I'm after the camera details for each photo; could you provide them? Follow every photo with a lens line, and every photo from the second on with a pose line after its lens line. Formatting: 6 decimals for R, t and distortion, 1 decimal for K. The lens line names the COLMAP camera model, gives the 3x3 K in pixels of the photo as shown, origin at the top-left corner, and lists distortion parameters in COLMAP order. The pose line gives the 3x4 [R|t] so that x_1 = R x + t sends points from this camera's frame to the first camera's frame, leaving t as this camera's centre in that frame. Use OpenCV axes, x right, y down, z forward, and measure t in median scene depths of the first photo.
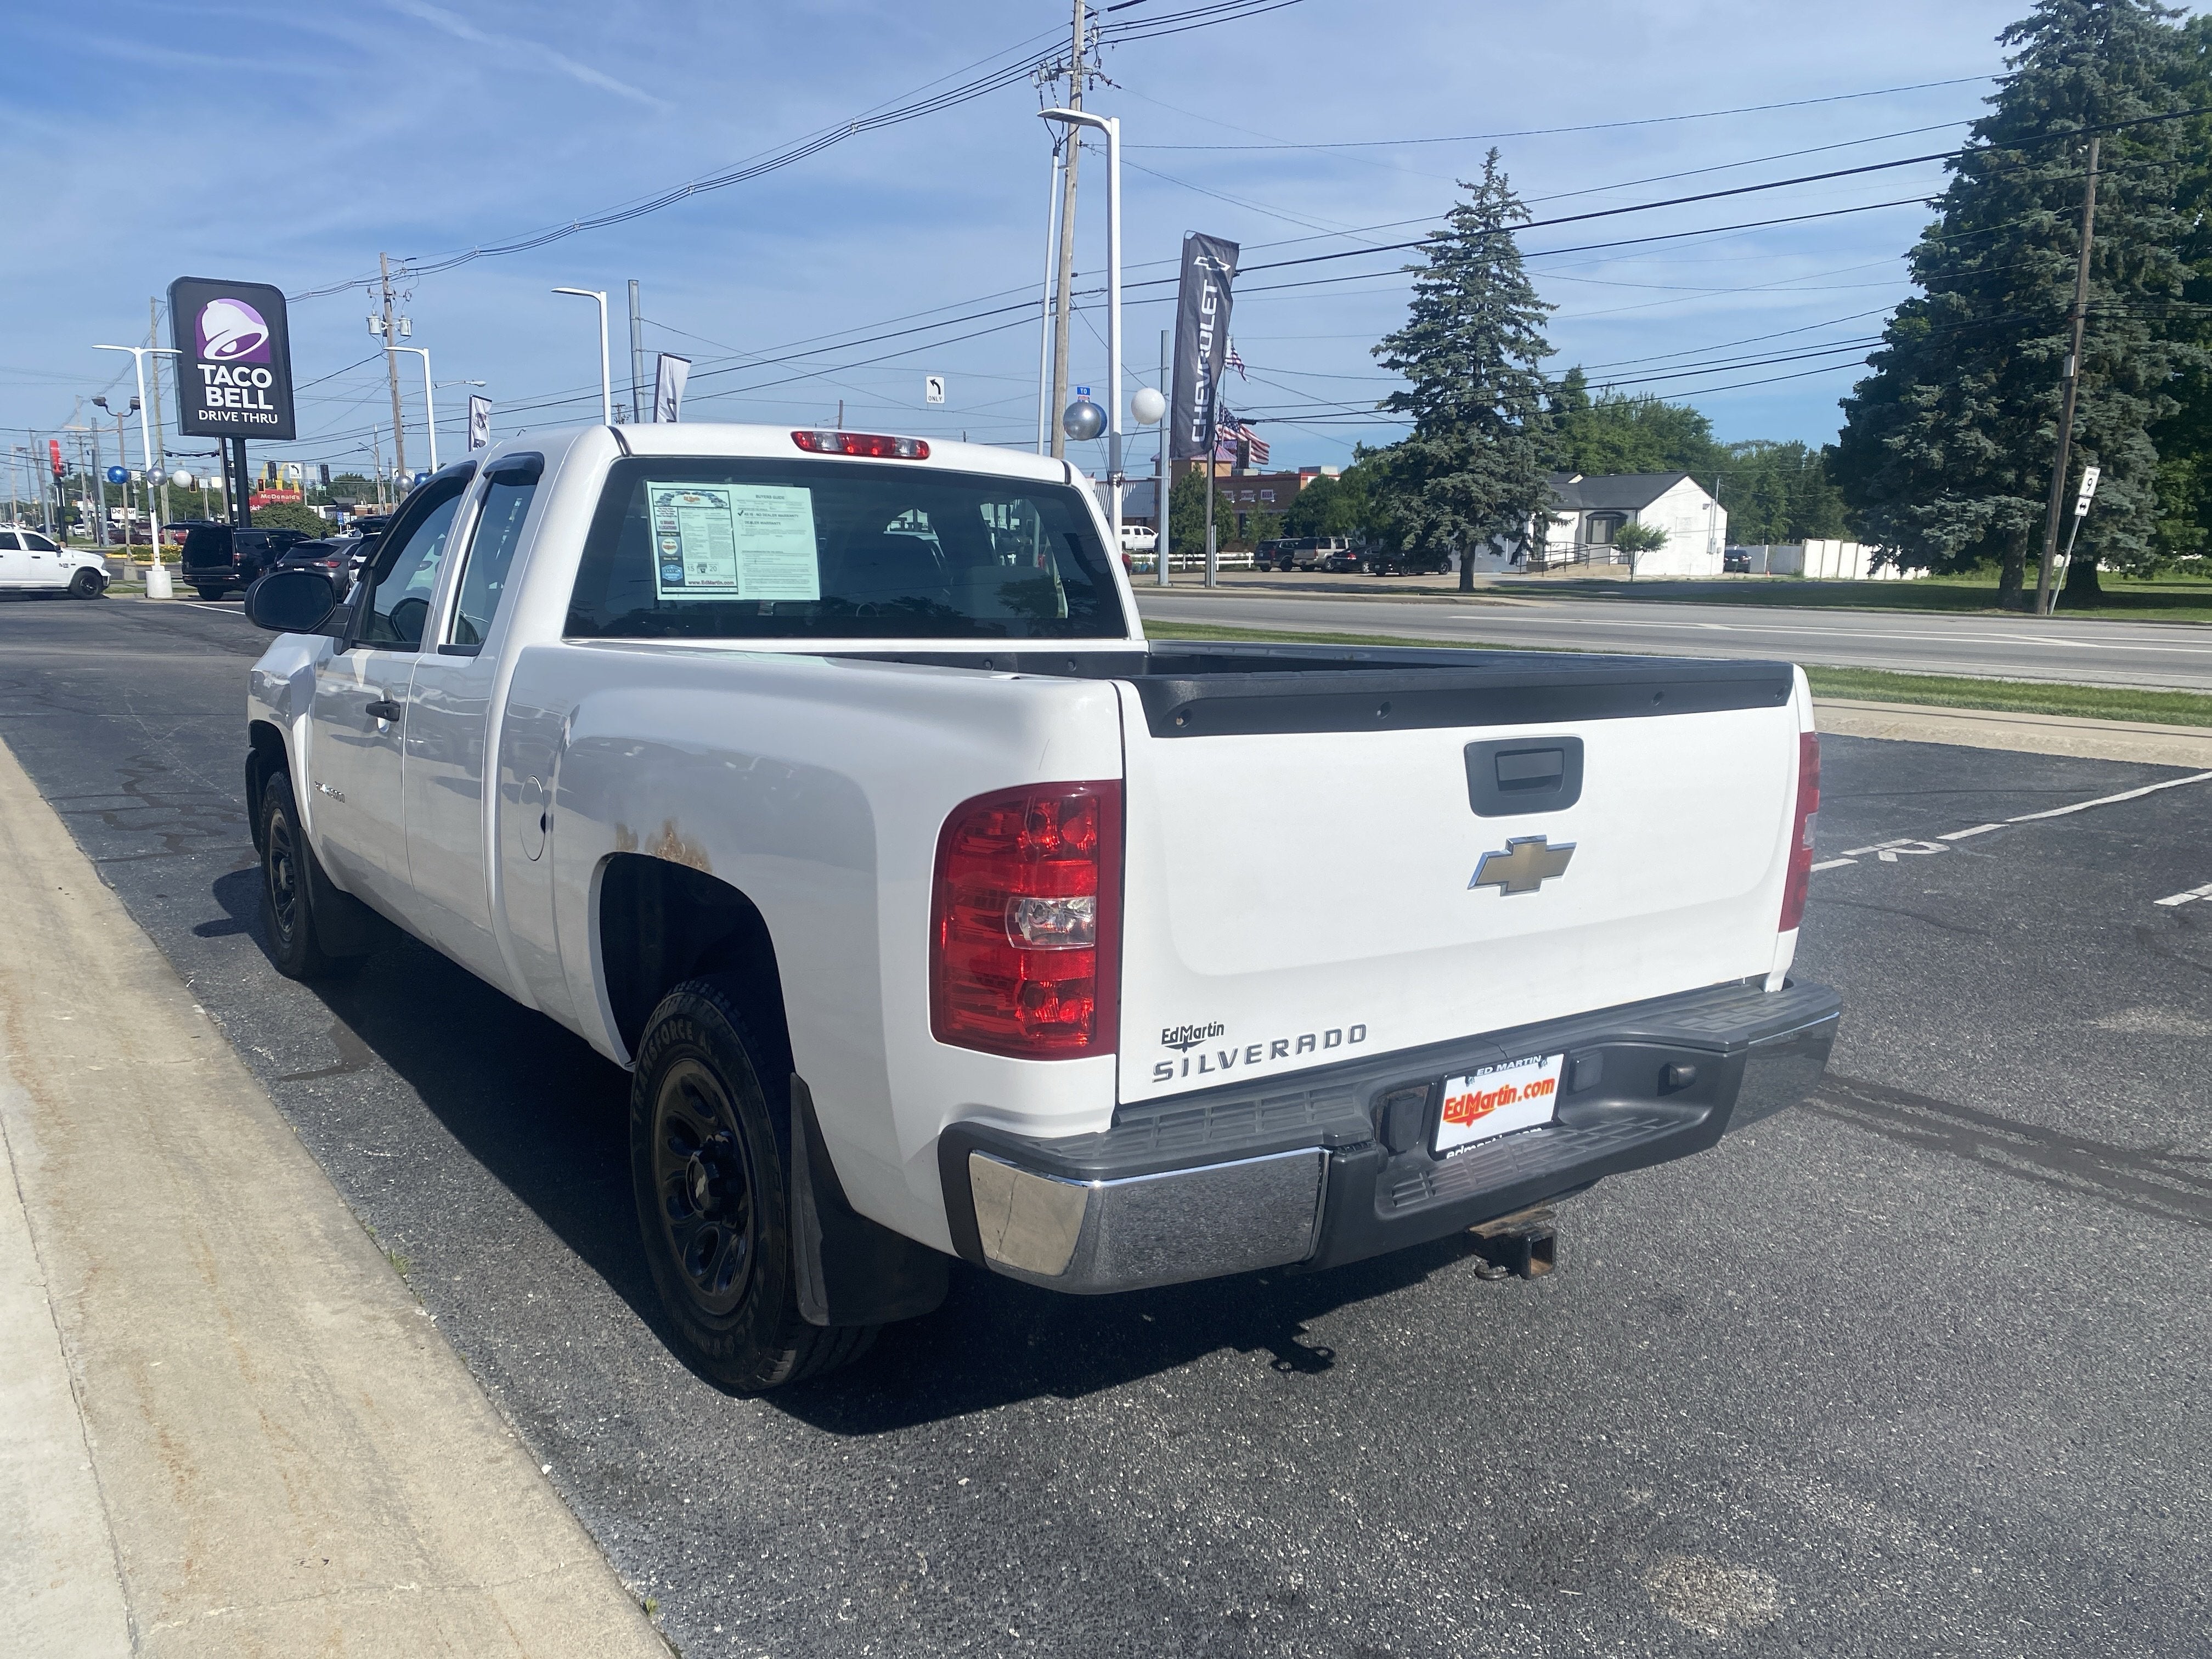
lens RADIAL K [[1717.2, 0, 1071.9], [0, 1717.2, 846.4], [0, 0, 1]] dist [0.028755, -0.001587]
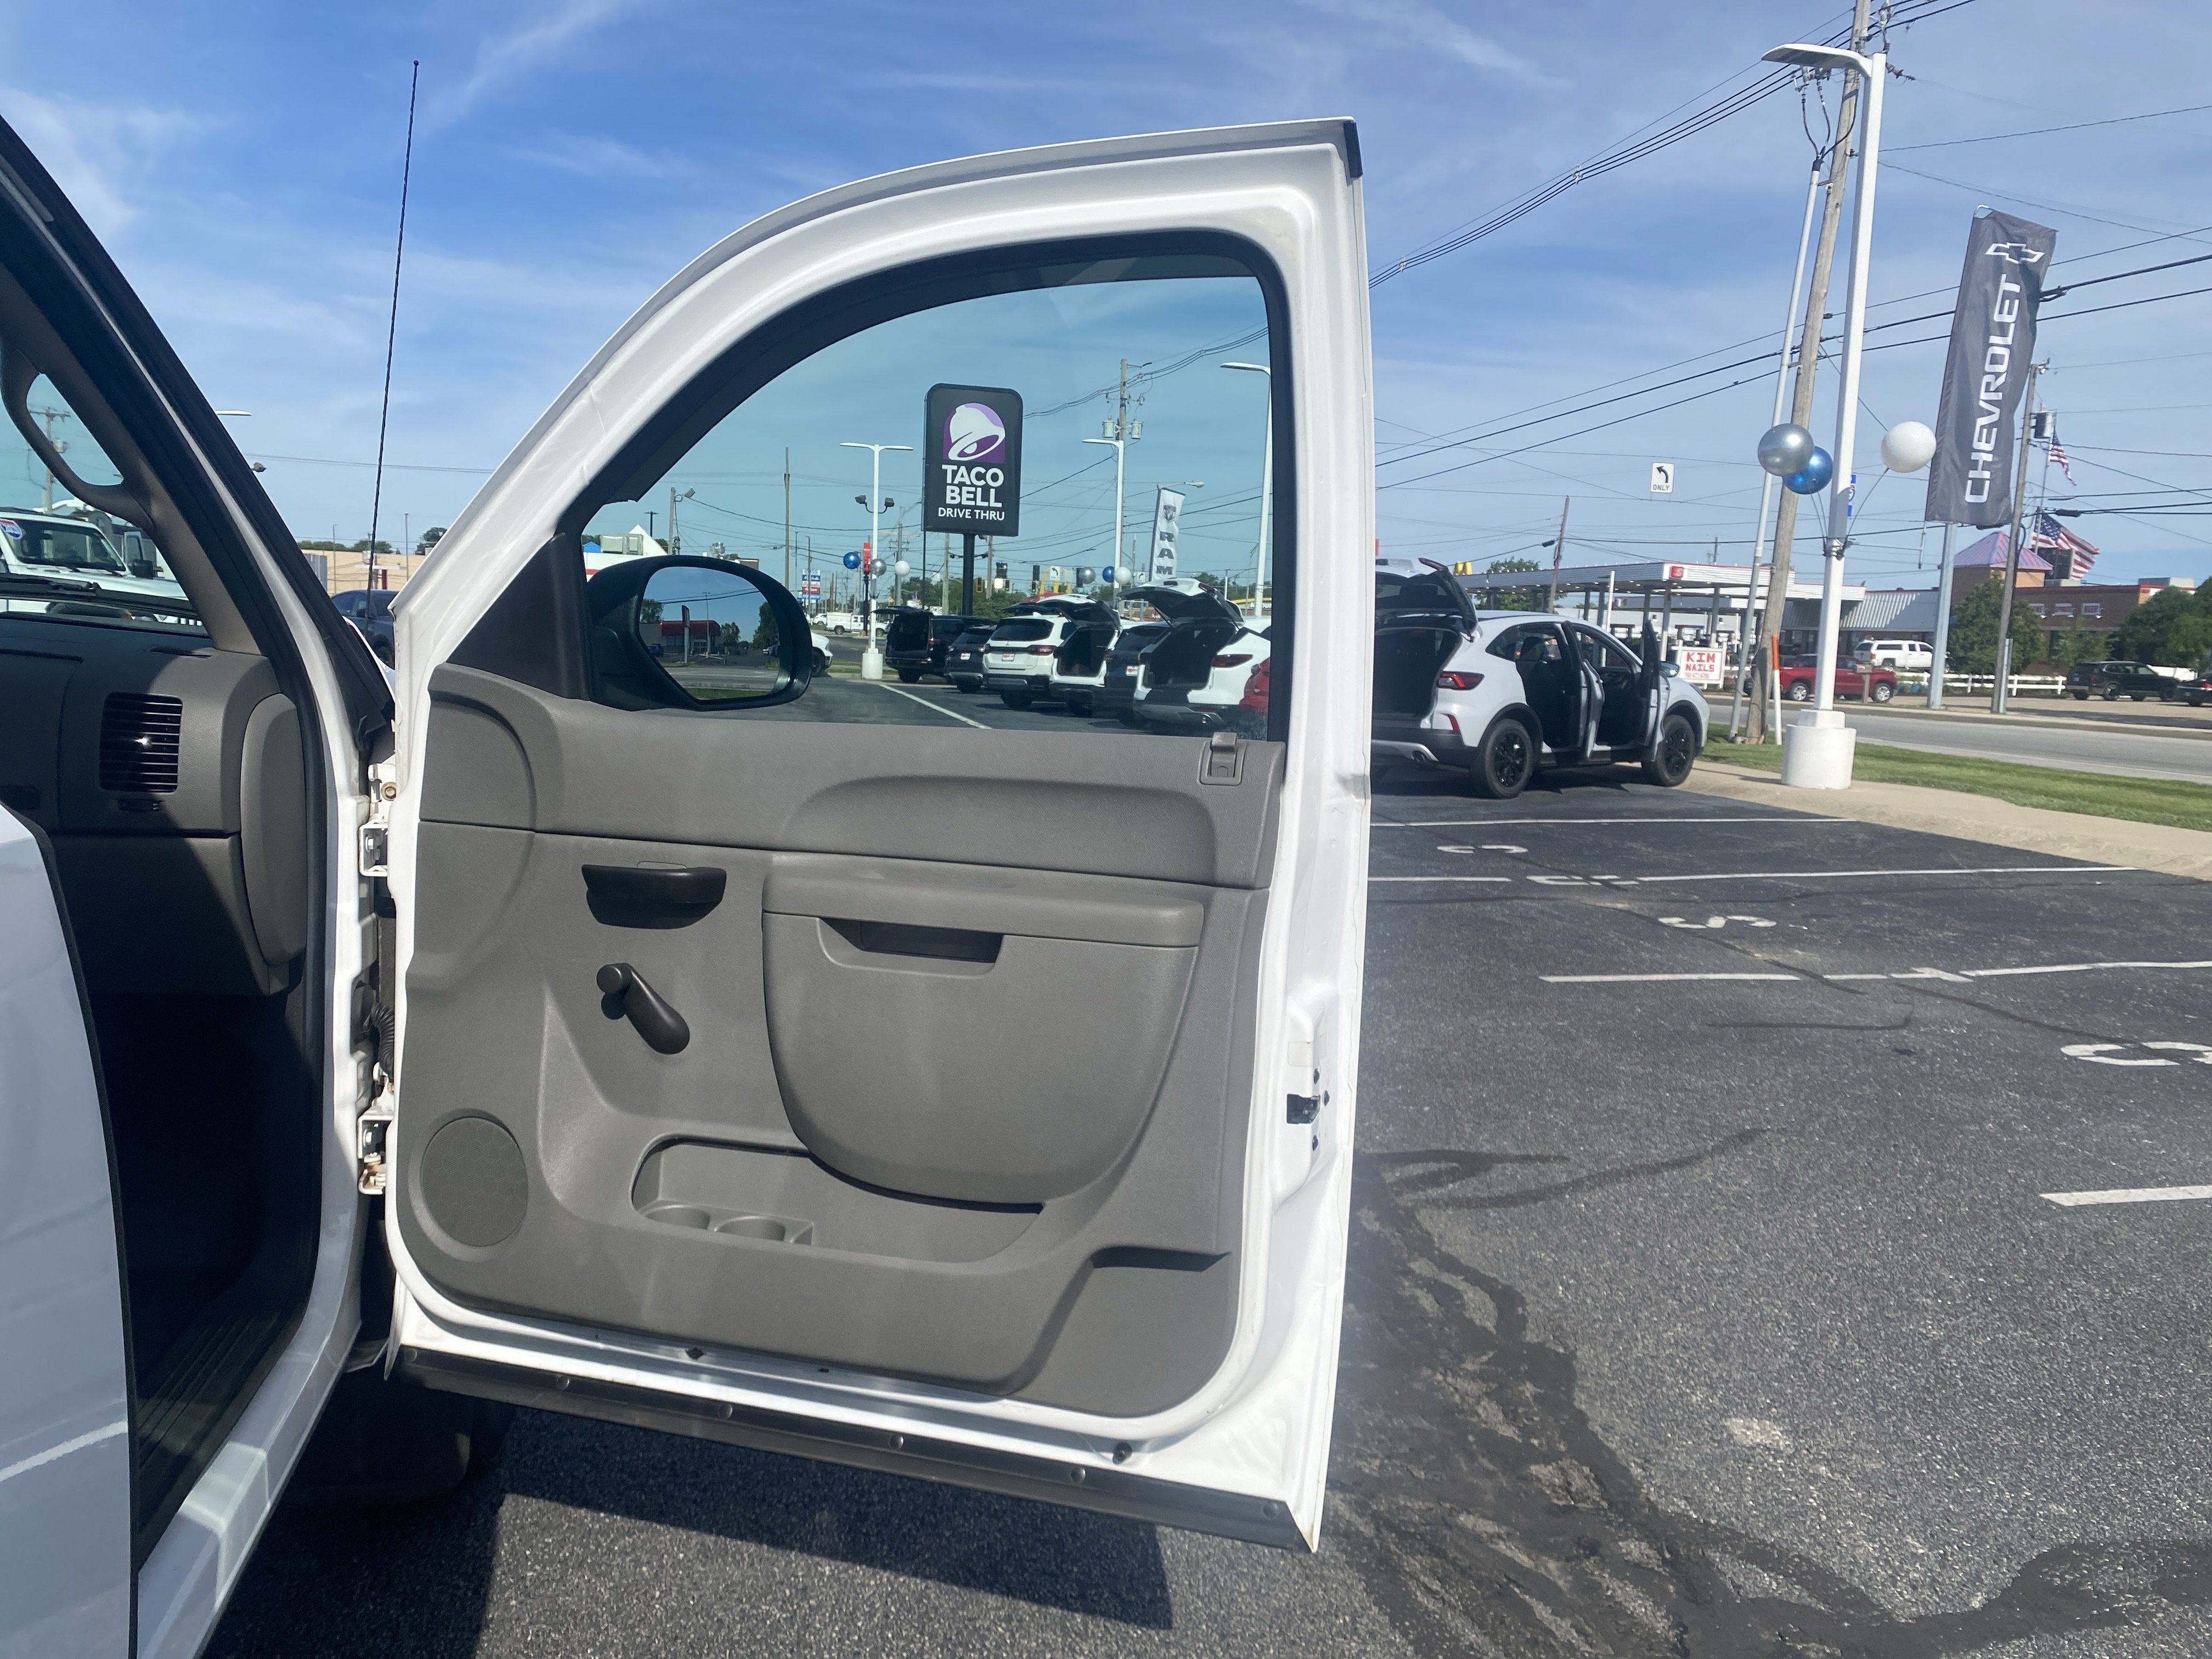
lens RADIAL K [[1712.9, 0, 1106.0], [0, 1712.9, 829.5], [0, 0, 1]] dist [0.125089, -0.175215]
pose [[0.920656, 0.074903, -0.383122, 0.162328], [-0.102570, 0.993351, -0.052273, -0.149387], [0.376660, 0.087422, 0.922217, 1.157630]]
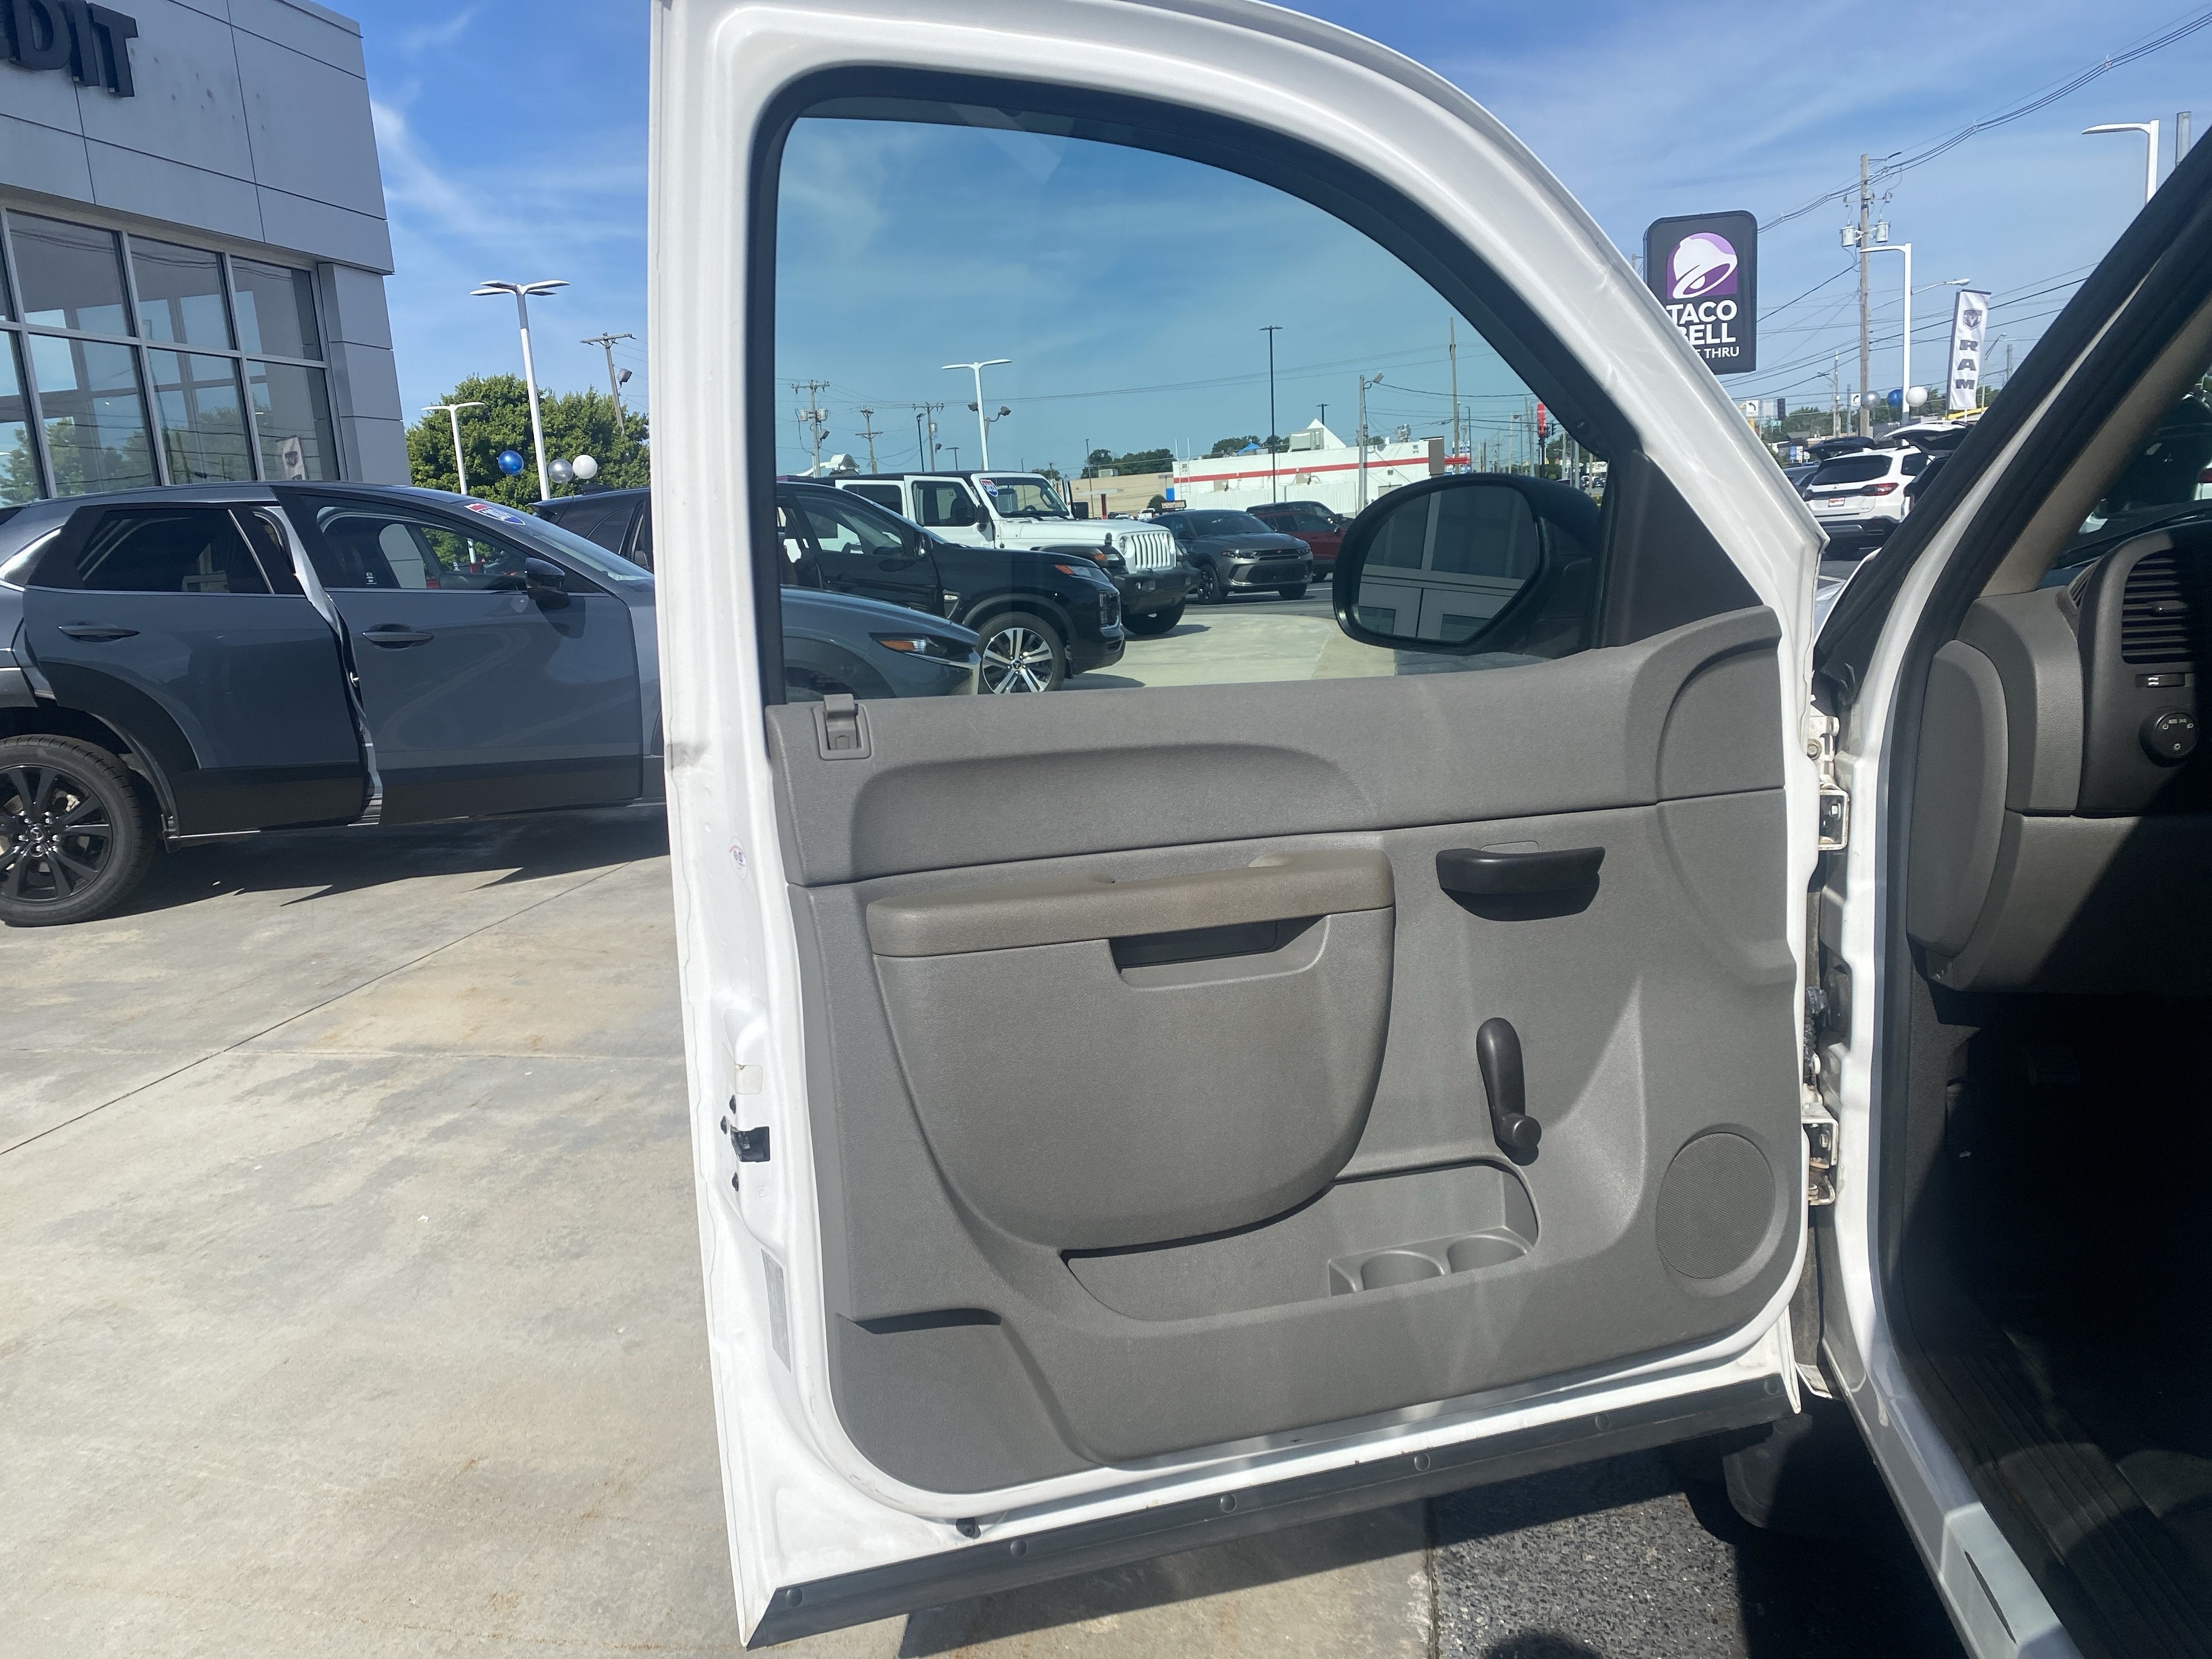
lens RADIAL K [[1705.6, 0, 1109.8], [0, 1705.6, 854.5], [0, 0, 1]] dist [0.076710, -0.107333]
pose [[0.719918, 0.075306, -0.689962, -0.386921], [-0.046433, 0.997095, 0.060378, -0.126736], [0.692505, -0.011430, 0.721323, 0.866264]]
